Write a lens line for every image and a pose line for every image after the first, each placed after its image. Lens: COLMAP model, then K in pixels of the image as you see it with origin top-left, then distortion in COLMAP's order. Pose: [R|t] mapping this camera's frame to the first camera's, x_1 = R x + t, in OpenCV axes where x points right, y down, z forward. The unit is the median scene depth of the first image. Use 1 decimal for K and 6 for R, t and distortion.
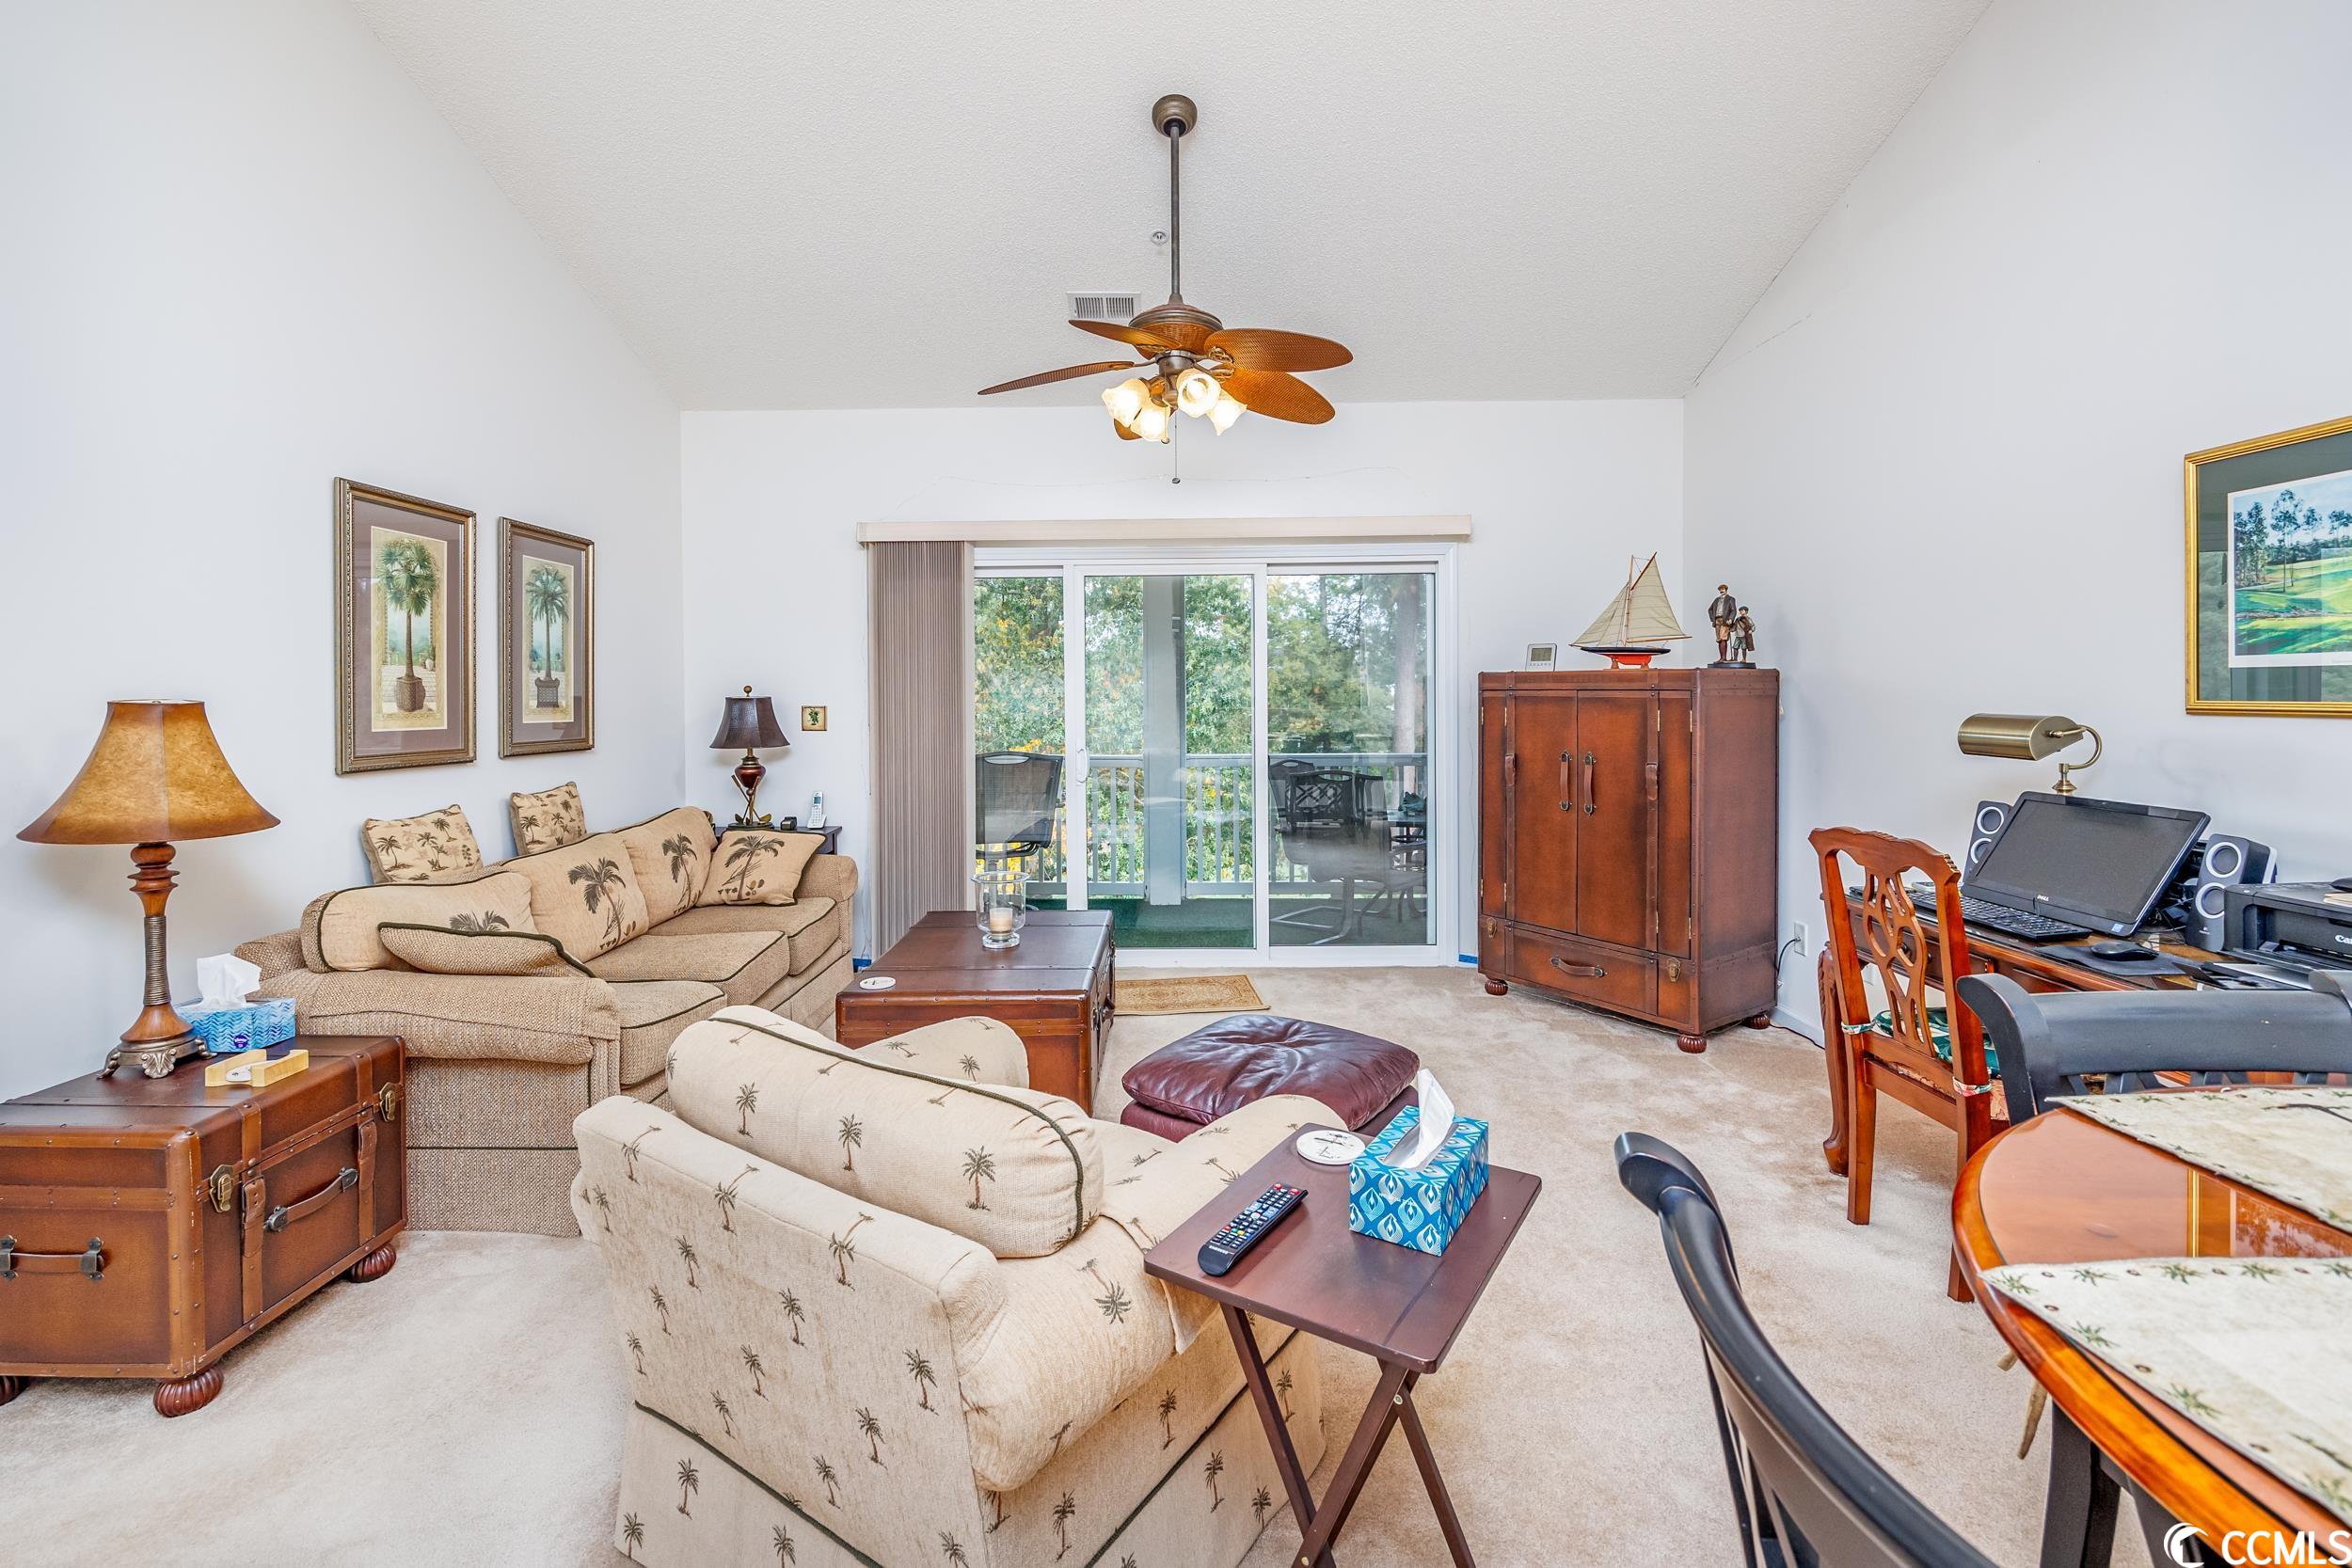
lens RADIAL K [[1022.3, 0, 1162.4], [0, 1022.3, 694.9], [0, 0, 1]] dist [0.001186, 0.000068]
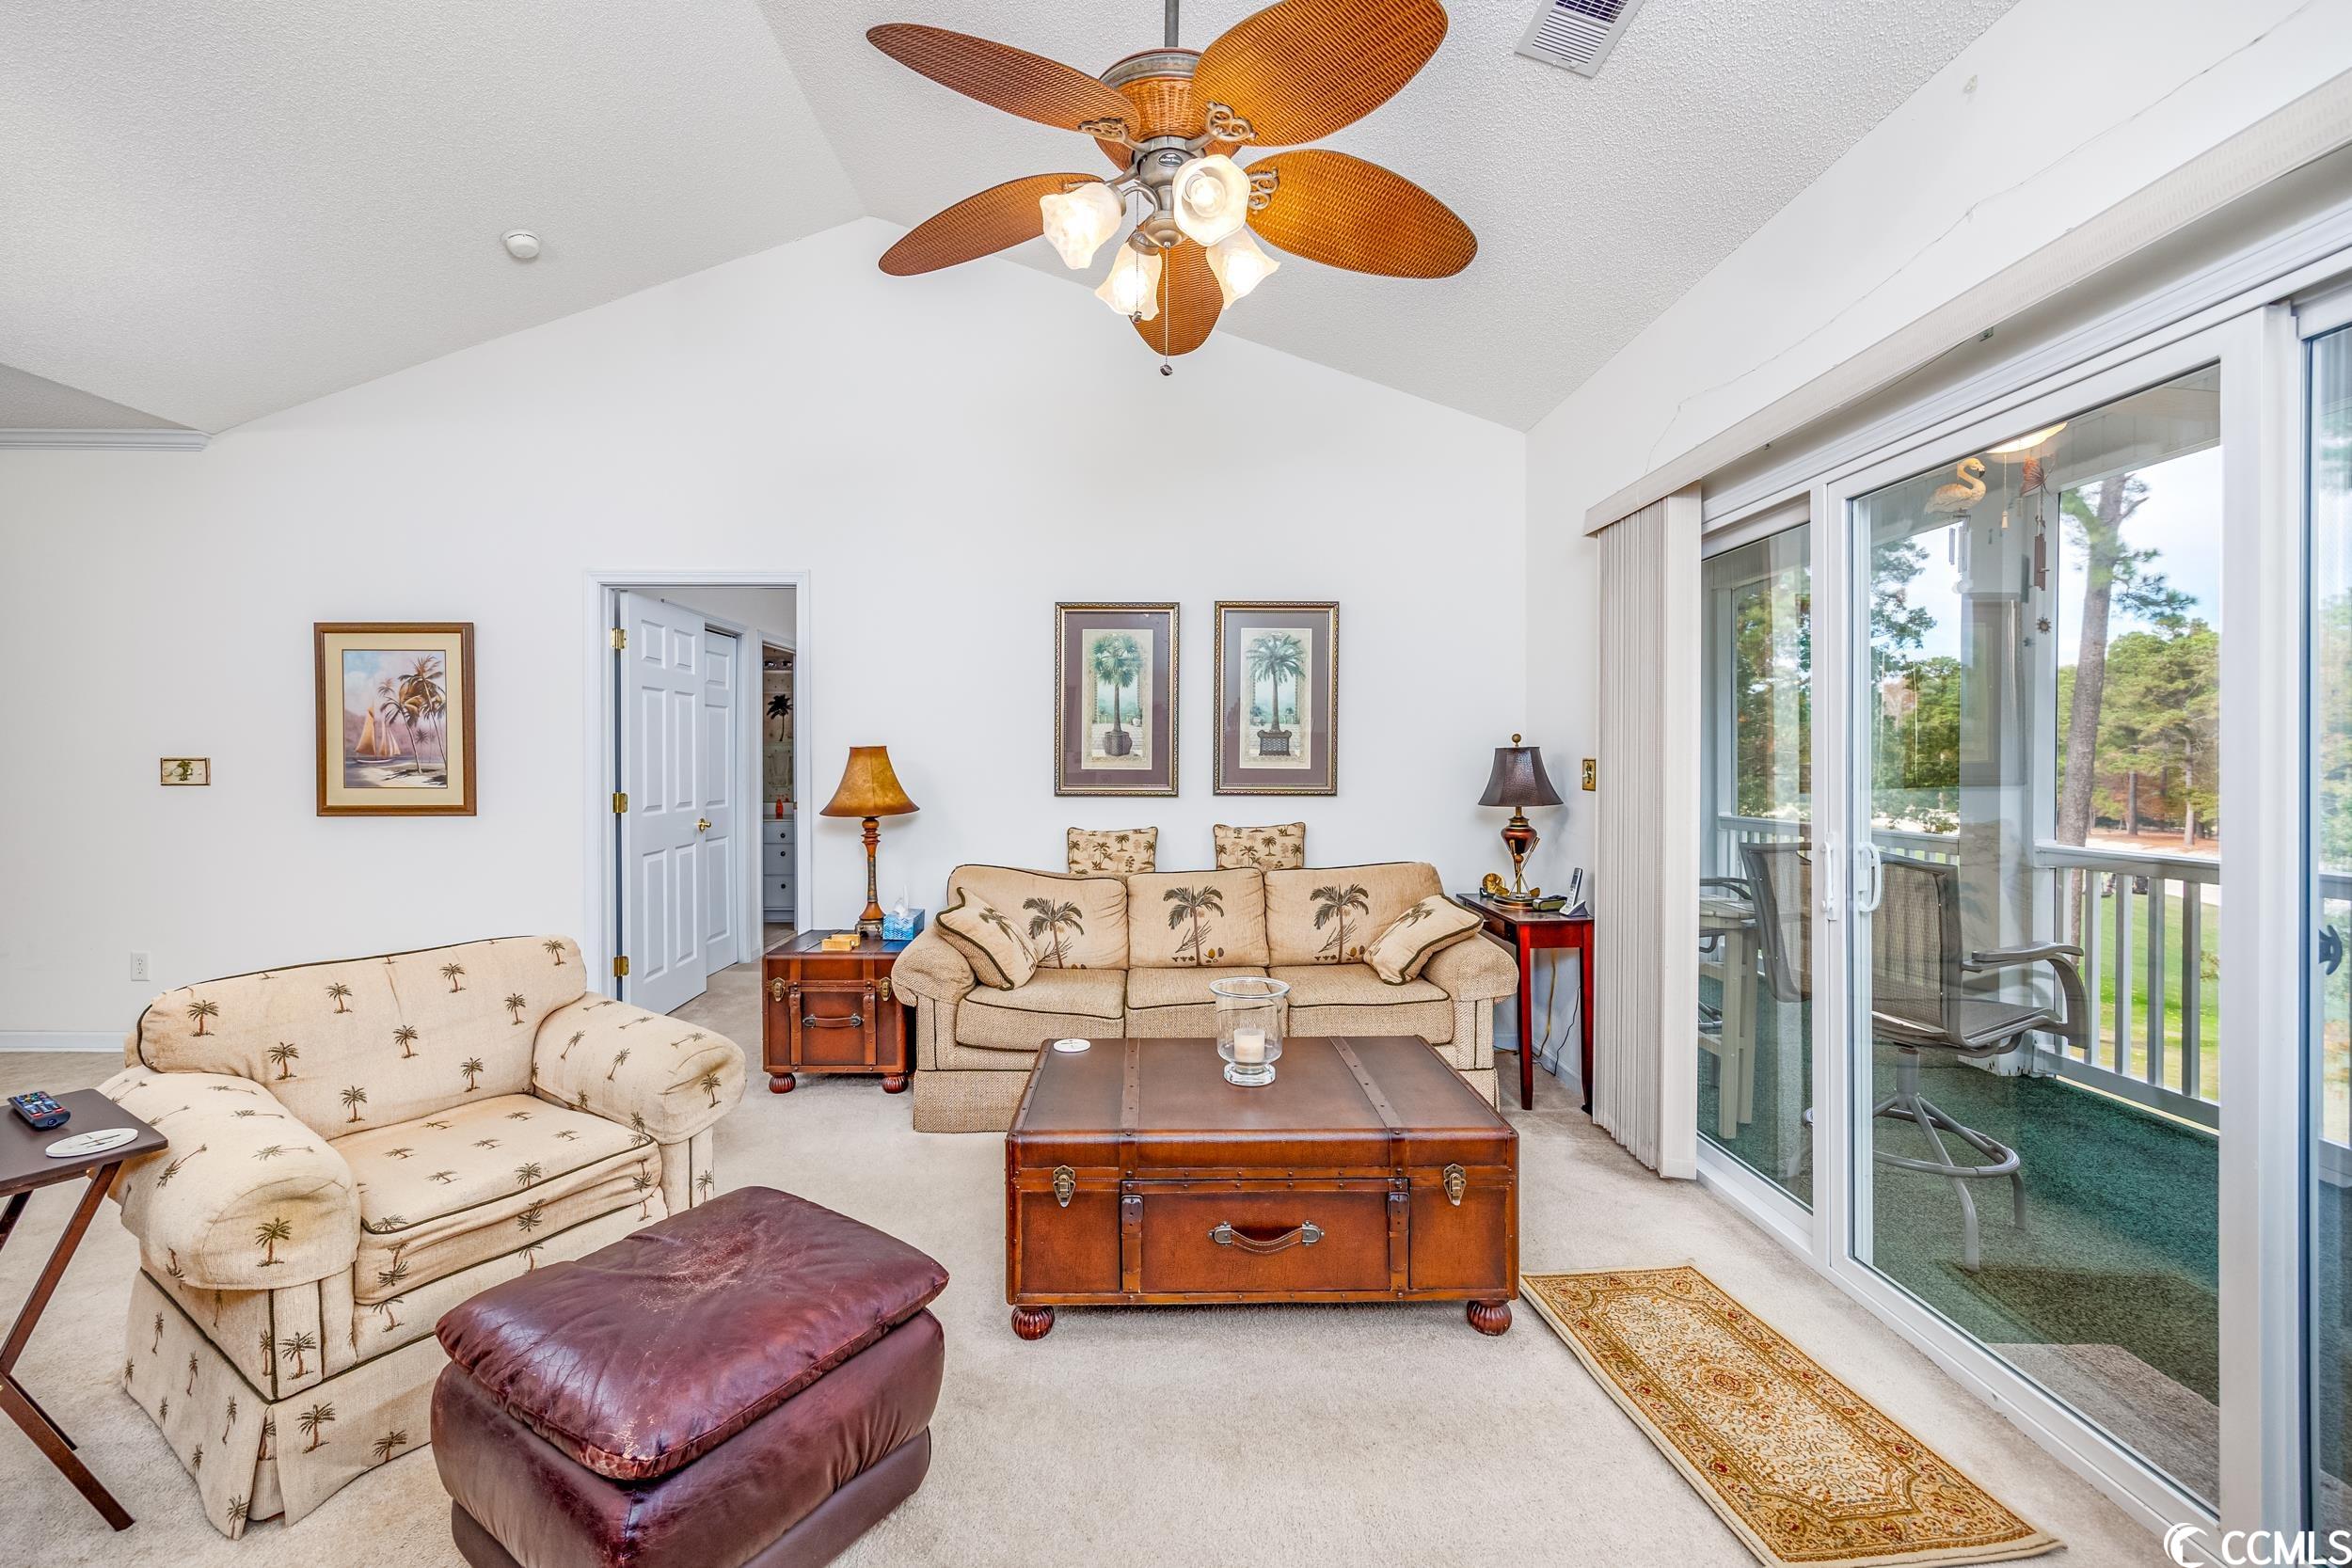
lens RADIAL K [[943.7, 0, 1171.6], [0, 943.7, 765.8], [0, 0, 1]] dist [-0.002869, -0.000257]
pose [[0.024813, 0.010775, -0.999634, 0.485116], [-0.003359, 0.999937, 0.010695, 0.013299], [0.999686, 0.003093, 0.024847, 0.894585]]
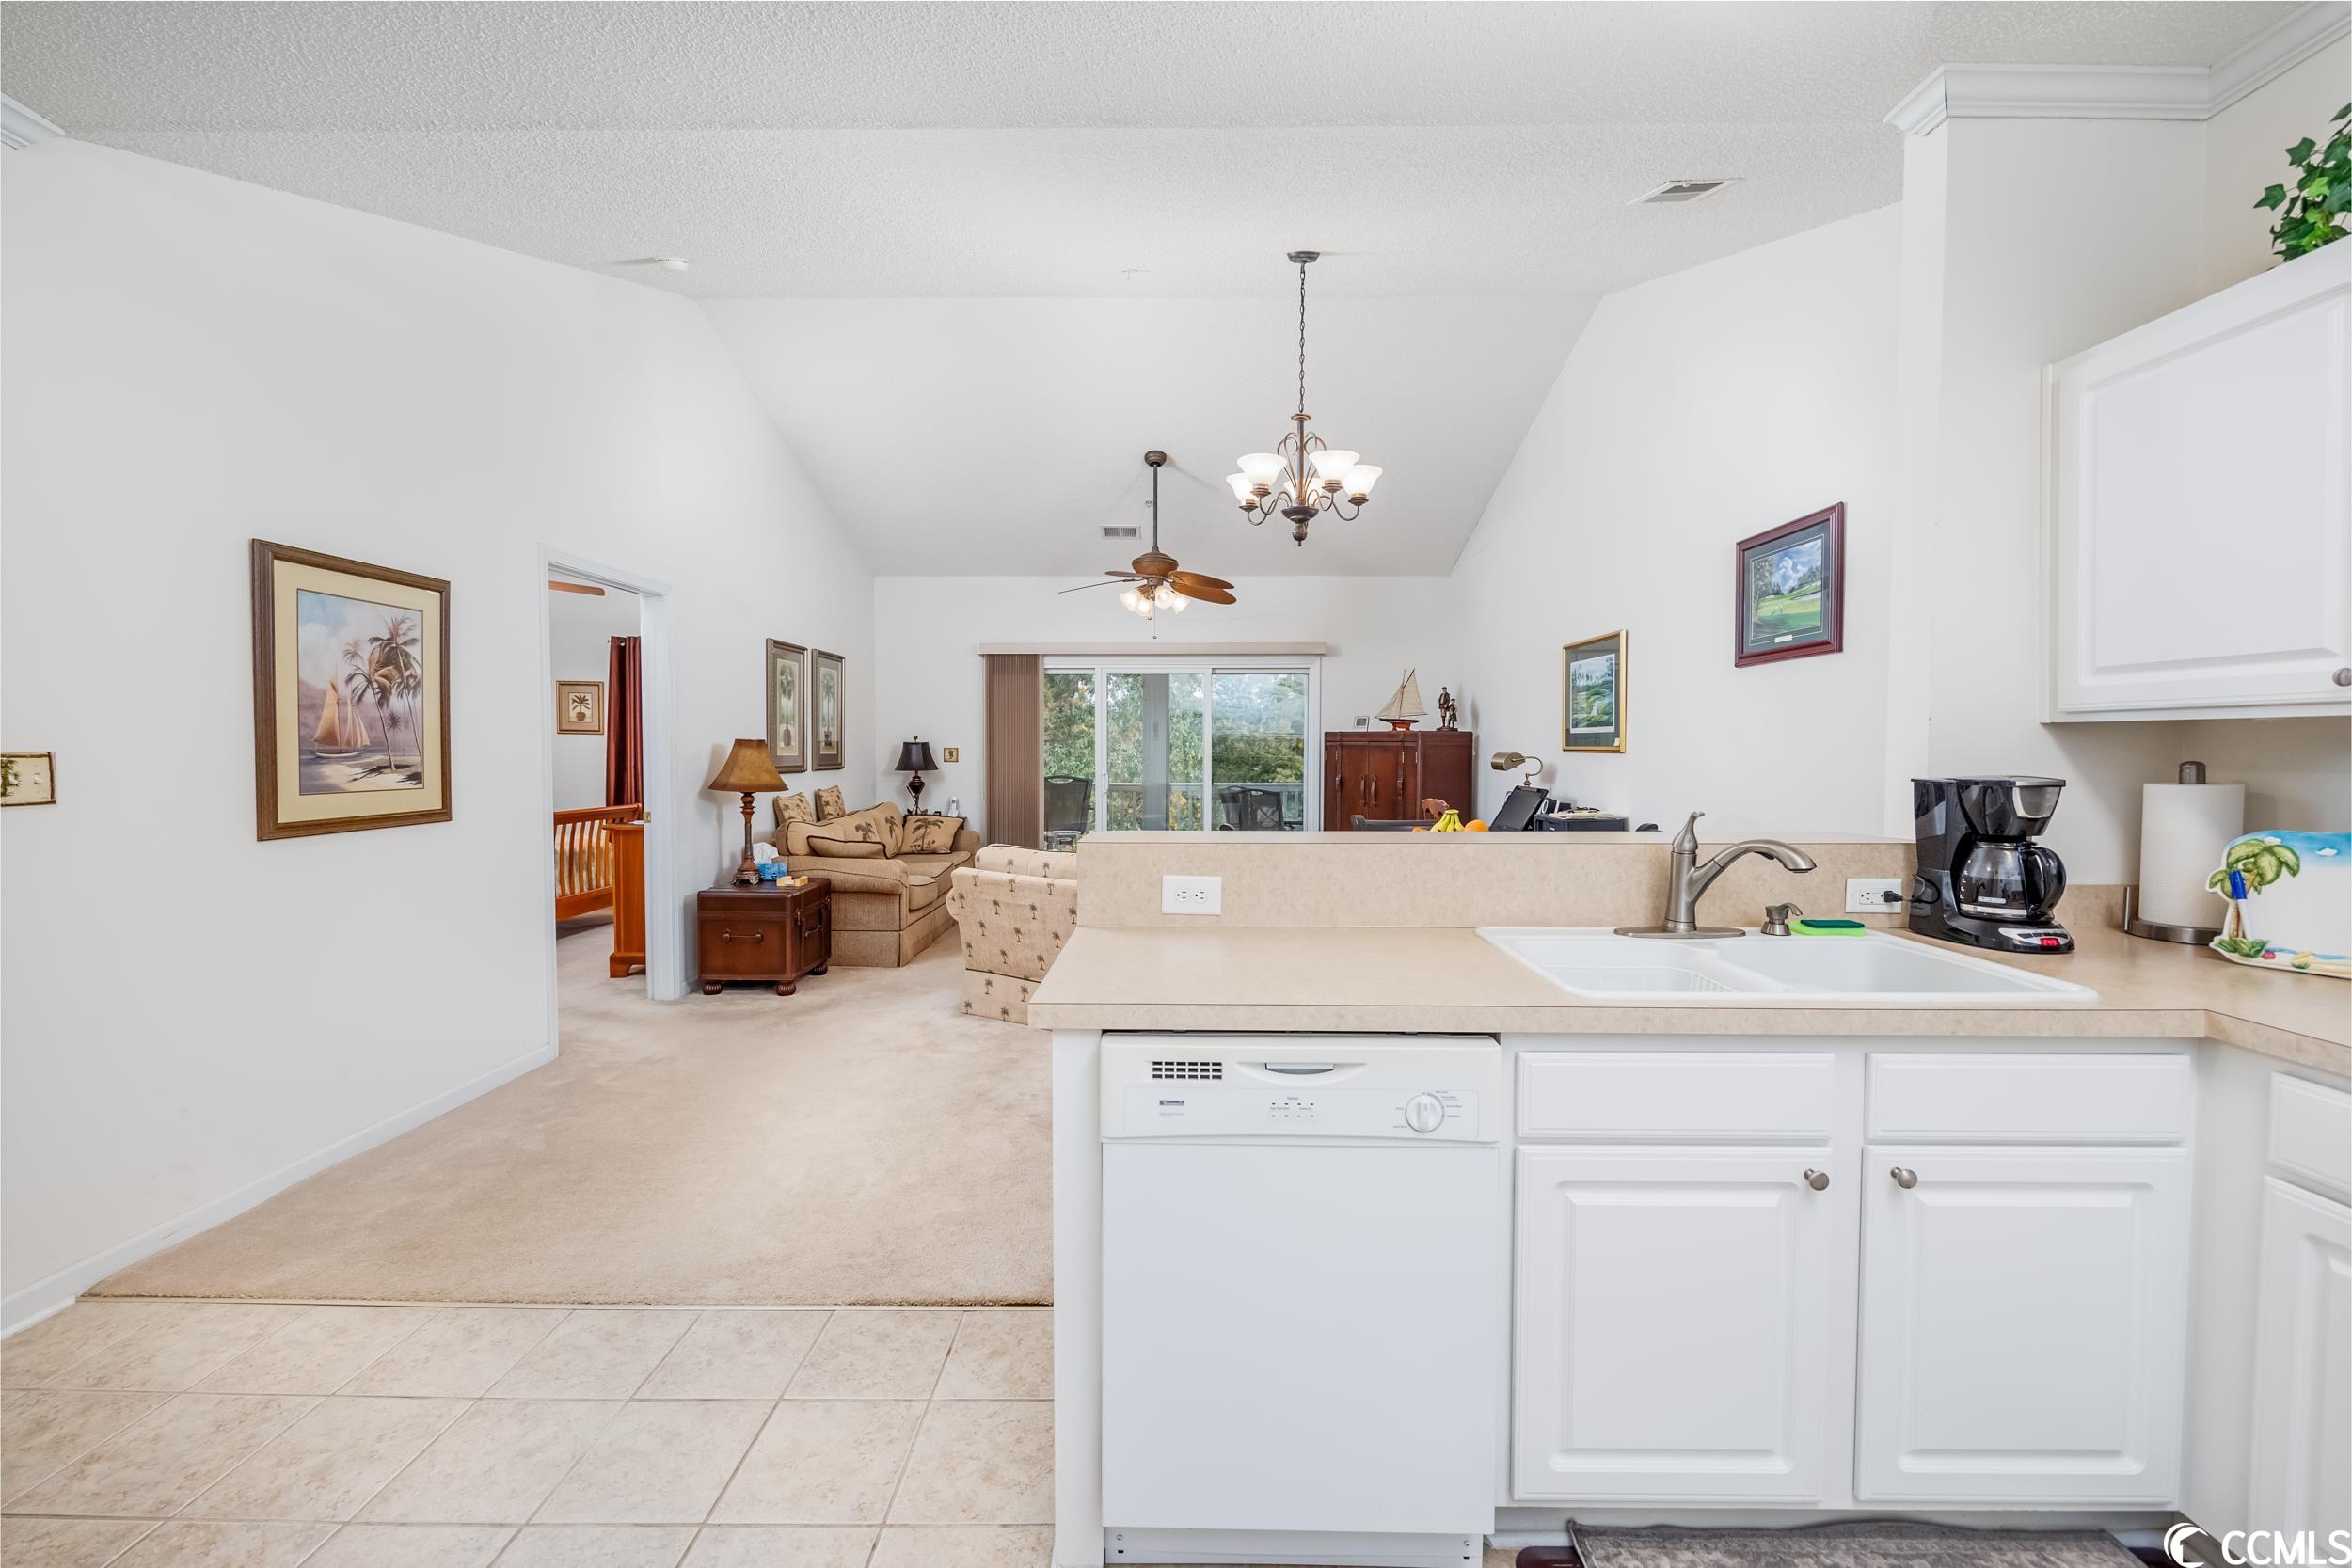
lens RADIAL K [[940.5, 0, 1175.8], [0, 940.5, 778.4], [0, 0, 1]] dist [-0.000742, -0.000571]
pose [[0.999928, 0.008633, 0.008389, 0.038021], [-0.008898, 0.999447, 0.032024, 0.011322], [-0.008108, -0.032097, 0.999452, -0.805704]]
